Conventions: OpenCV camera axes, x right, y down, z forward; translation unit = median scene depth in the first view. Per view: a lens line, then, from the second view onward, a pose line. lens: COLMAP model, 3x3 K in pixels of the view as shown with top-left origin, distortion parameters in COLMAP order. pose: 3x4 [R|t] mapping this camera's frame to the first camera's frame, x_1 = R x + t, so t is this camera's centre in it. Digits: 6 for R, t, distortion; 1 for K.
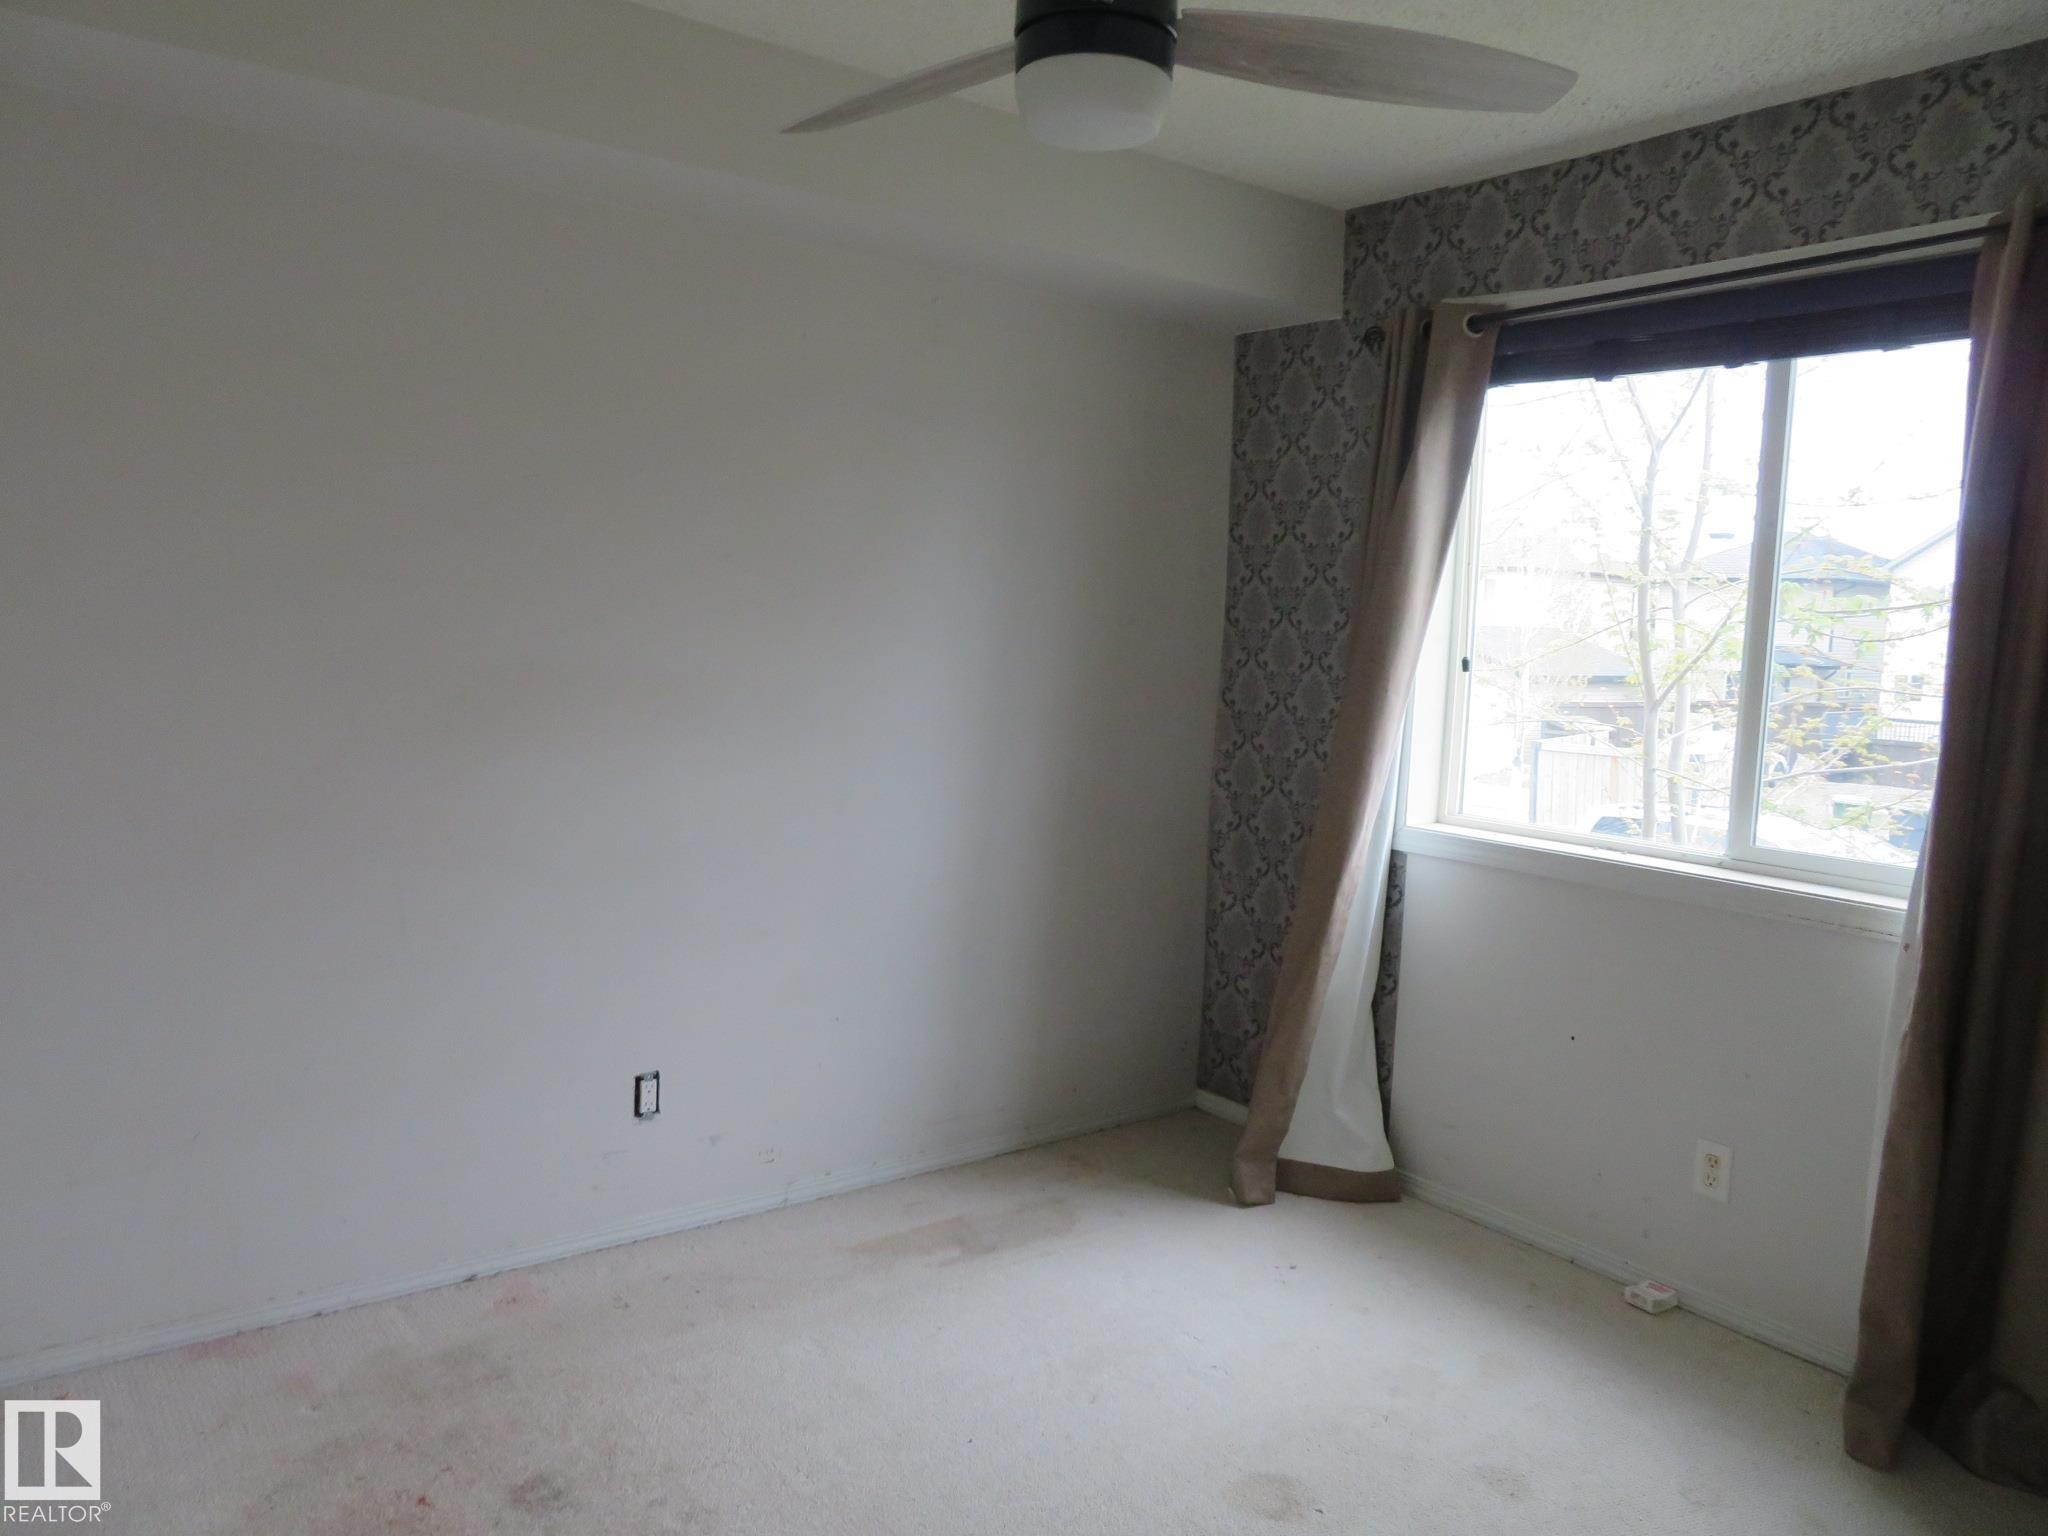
lens RADIAL K [[1486.9, 0, 1026.7], [0, 1486.9, 764.1], [0, 0, 1]] dist [0.003166, 0.002043]
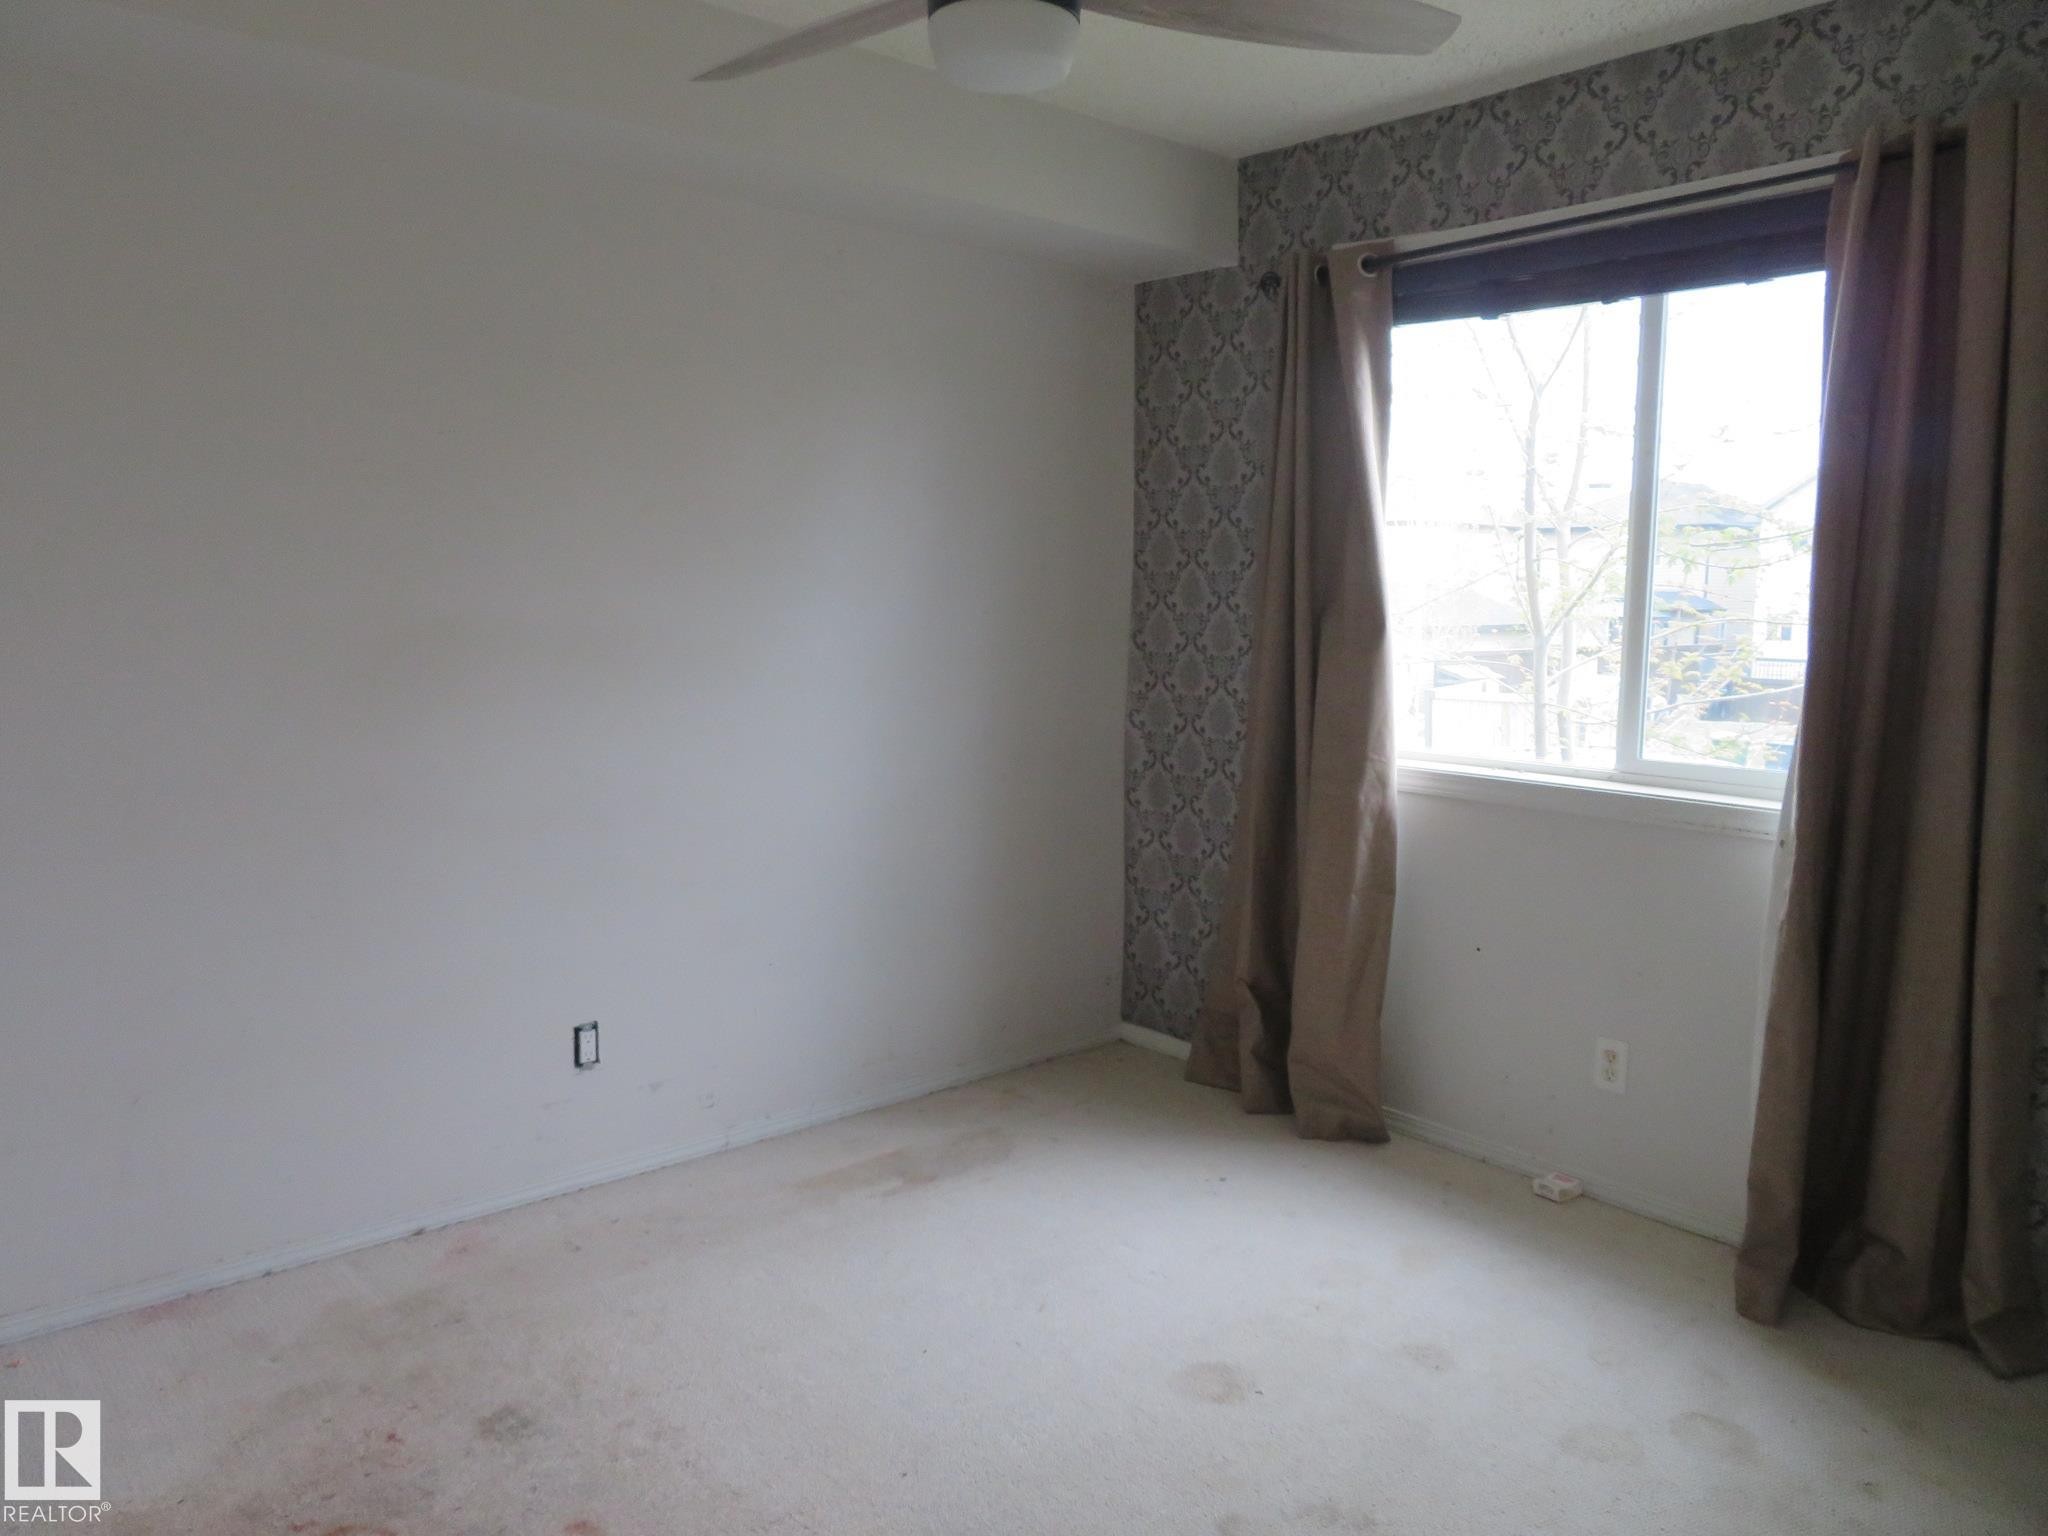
lens RADIAL K [[1491.4, 0, 1024.0], [0, 1491.4, 768.0], [0, 0, 1]] dist [-0.000588, 0.001245]
pose [[0.997242, -0.036821, 0.064438, -0.016748], [0.035330, 0.999085, 0.024119, 0.019976], [-0.065268, -0.021776, 0.997630, -0.028406]]
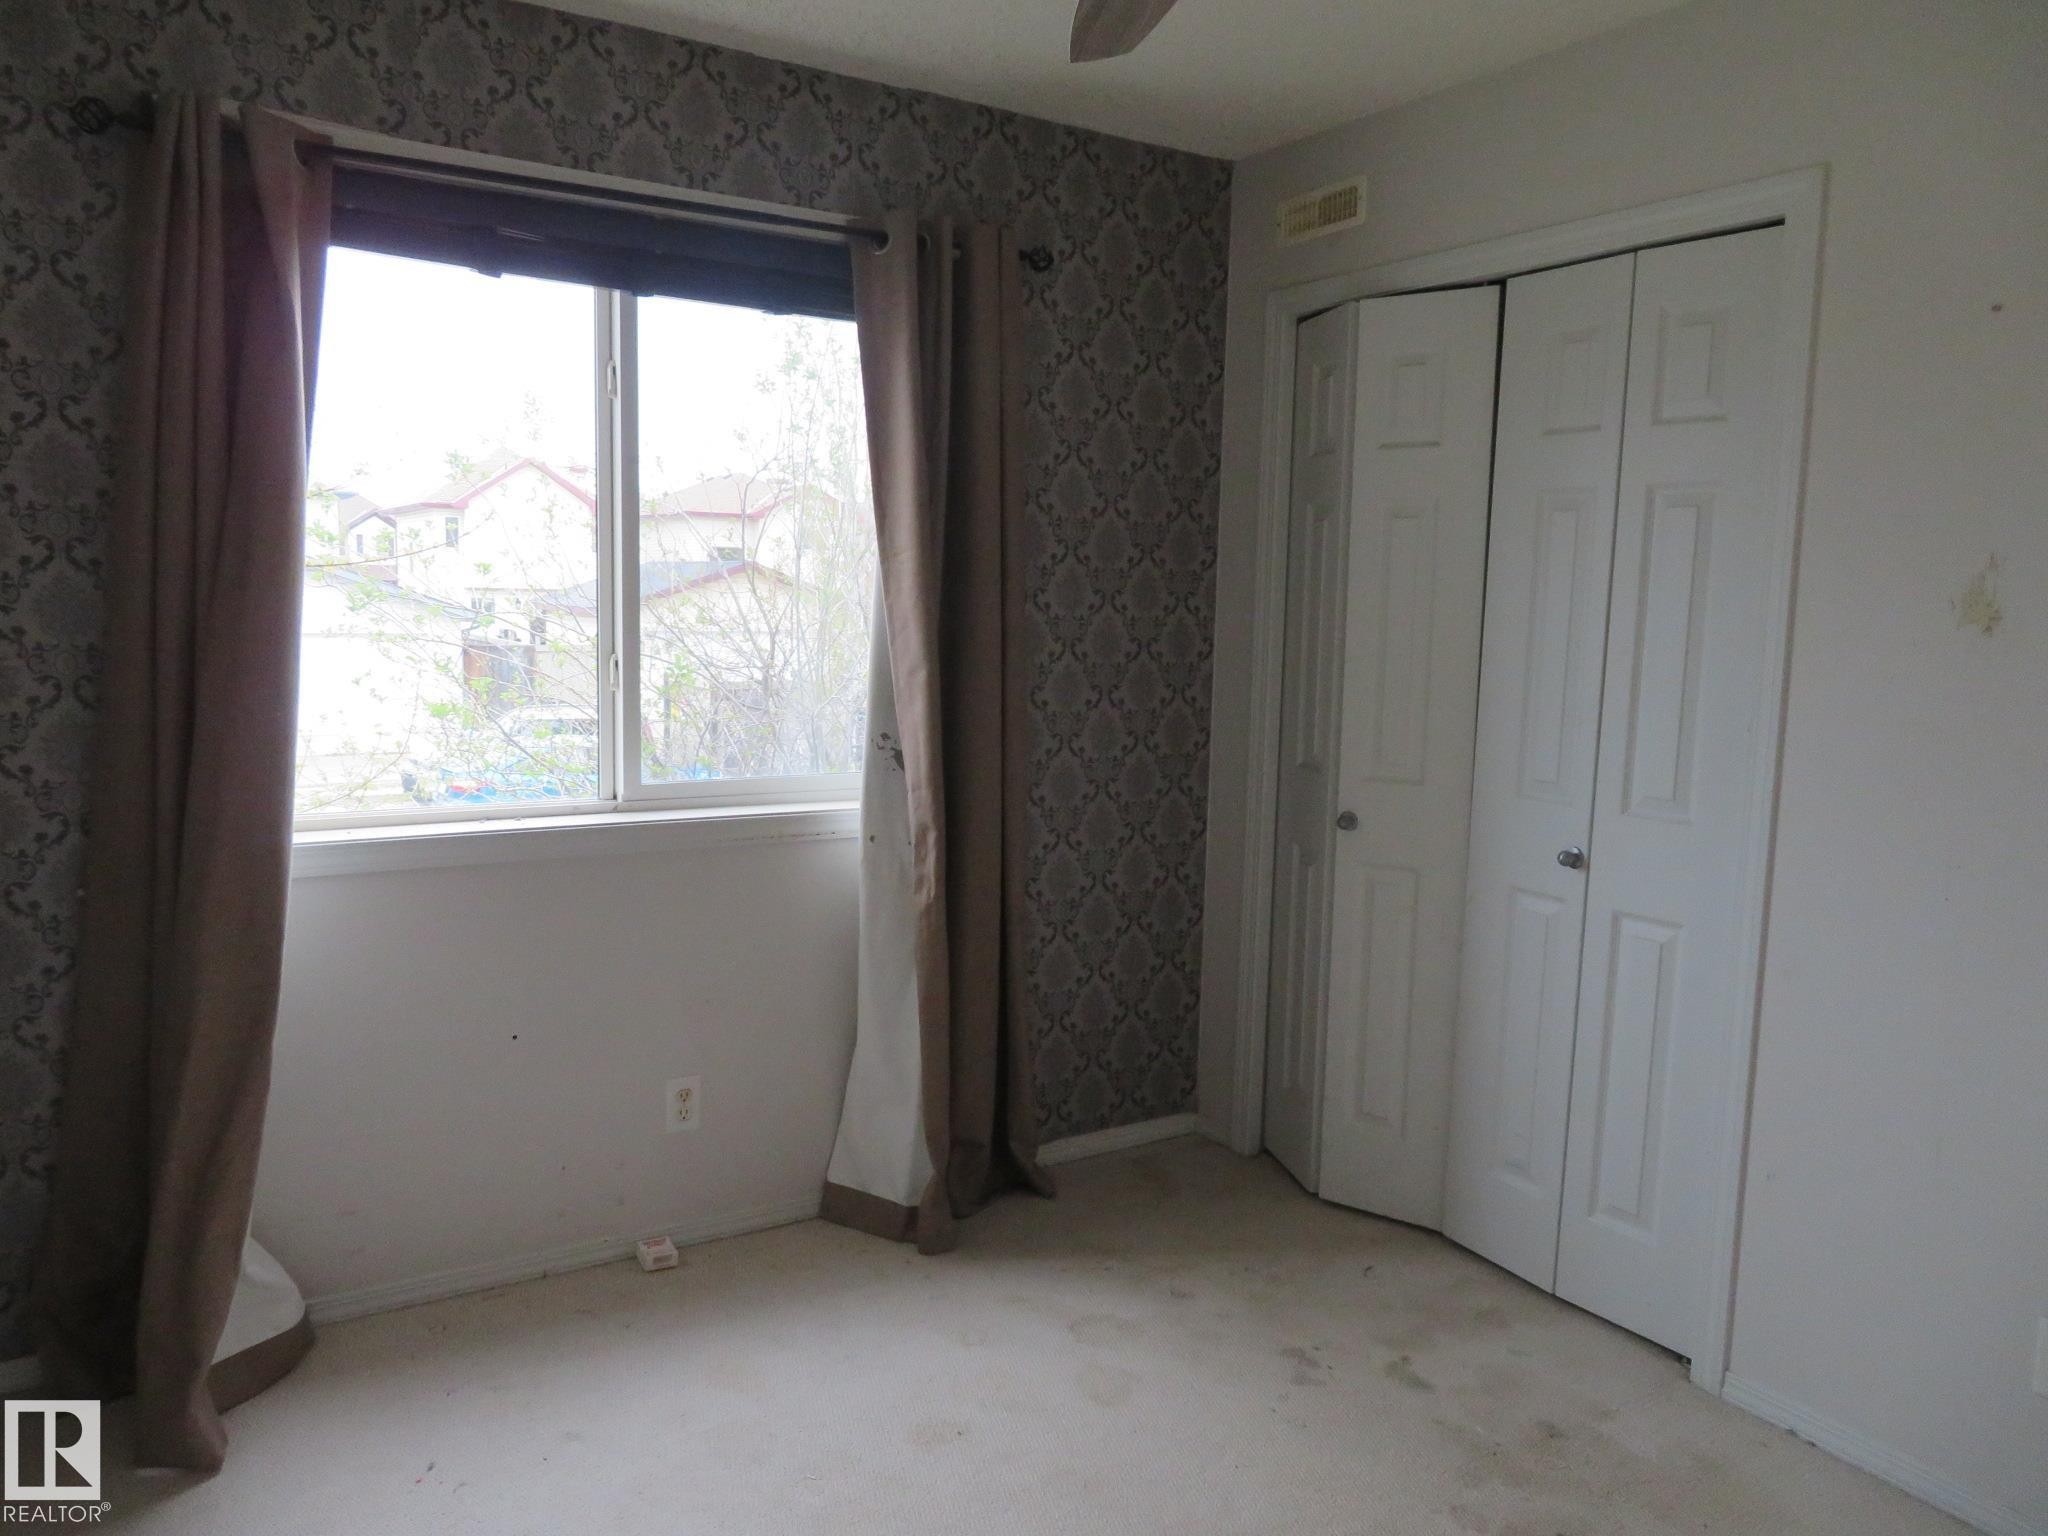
lens RADIAL K [[1472.2, 0, 1024.0], [0, 1472.2, 768.0], [0, 0, 1]] dist [-0.033416, 0.002229]
pose [[0.069224, -0.161856, 0.984383, -0.455806], [0.070522, 0.985076, 0.157010, -0.090925], [-0.995105, 0.058552, 0.079606, 0.651452]]
